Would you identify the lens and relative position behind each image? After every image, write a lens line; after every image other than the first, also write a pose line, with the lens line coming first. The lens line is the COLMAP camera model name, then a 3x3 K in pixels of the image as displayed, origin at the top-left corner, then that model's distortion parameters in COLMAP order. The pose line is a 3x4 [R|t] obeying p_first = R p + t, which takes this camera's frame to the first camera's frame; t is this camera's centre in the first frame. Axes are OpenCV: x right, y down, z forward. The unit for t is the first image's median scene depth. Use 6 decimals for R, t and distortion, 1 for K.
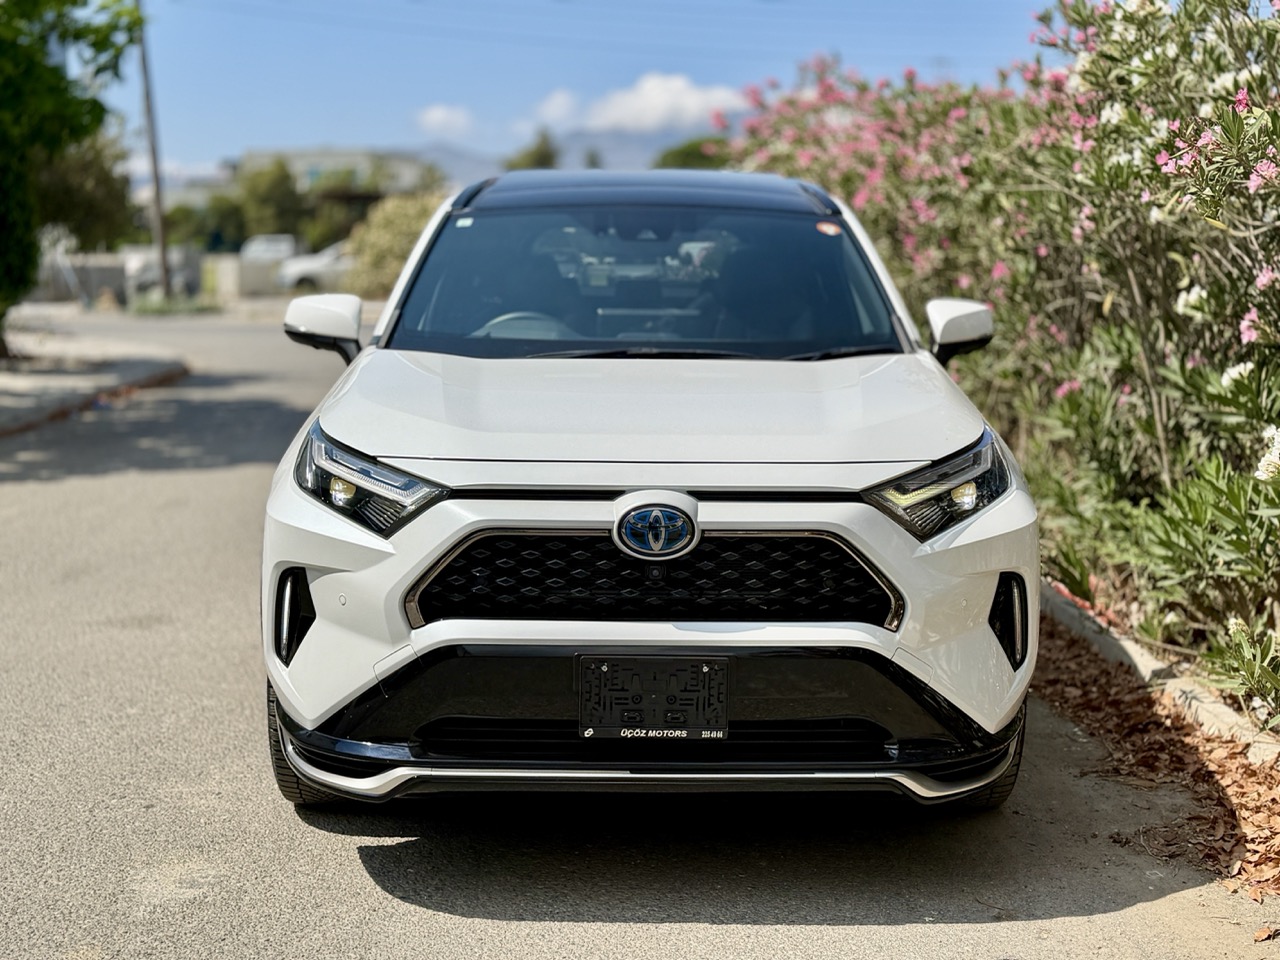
lens RADIAL K [[1769.5, 0, 640.7], [0, 1769.5, 477.8], [0, 0, 1]] dist [-0.028706, 0.000000]
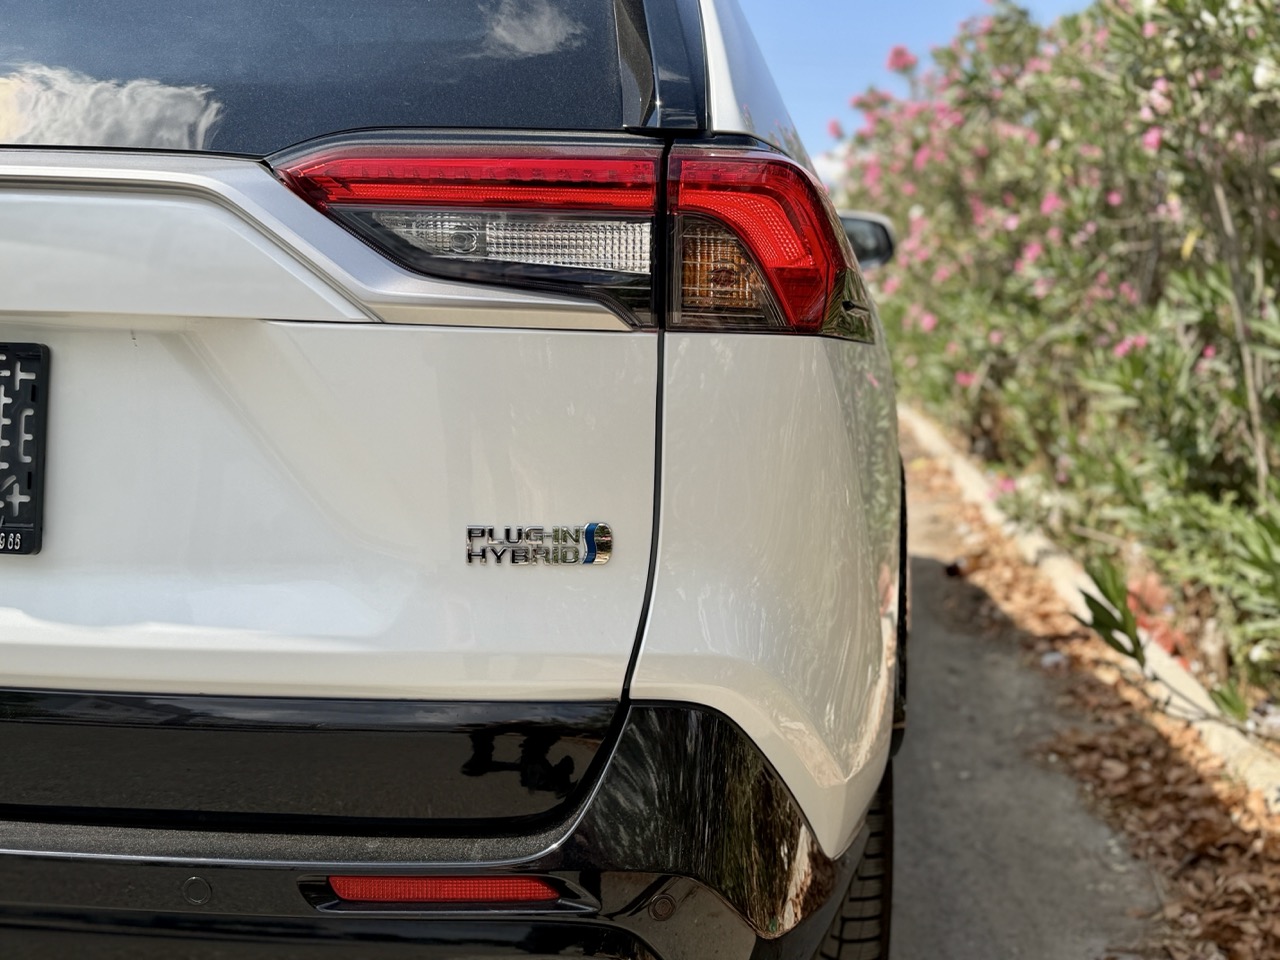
lens RADIAL K [[1312.6, 0, 686.6], [0, 1312.6, 469.7], [0, 0, 1]] dist [-0.027952, 0.000000]
pose [[0.993439, 0.028508, -0.110753, 0.129715], [-0.026628, 0.999476, 0.018418, -0.001112], [0.111220, -0.015348, 0.993677, 0.466390]]
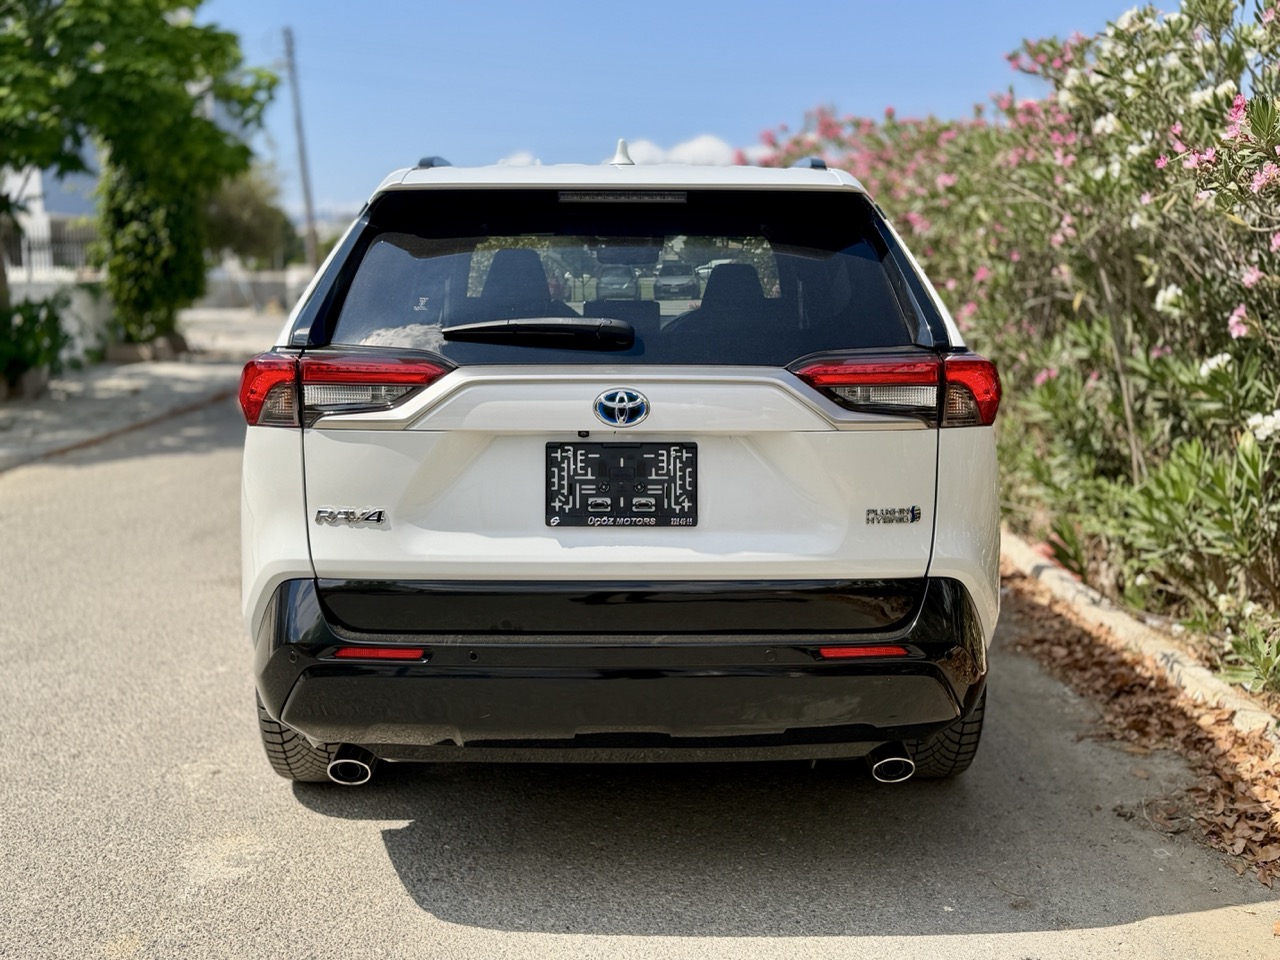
lens RADIAL K [[1312.6, 0, 637.7], [0, 1312.6, 460.7], [0, 0, 1]] dist [-0.027952, 0.000000]
pose [[0.999384, -0.005265, -0.034698, 0.008356], [0.005941, 0.999794, 0.019391, -0.016165], [0.034589, -0.019585, 0.999210, 0.167460]]
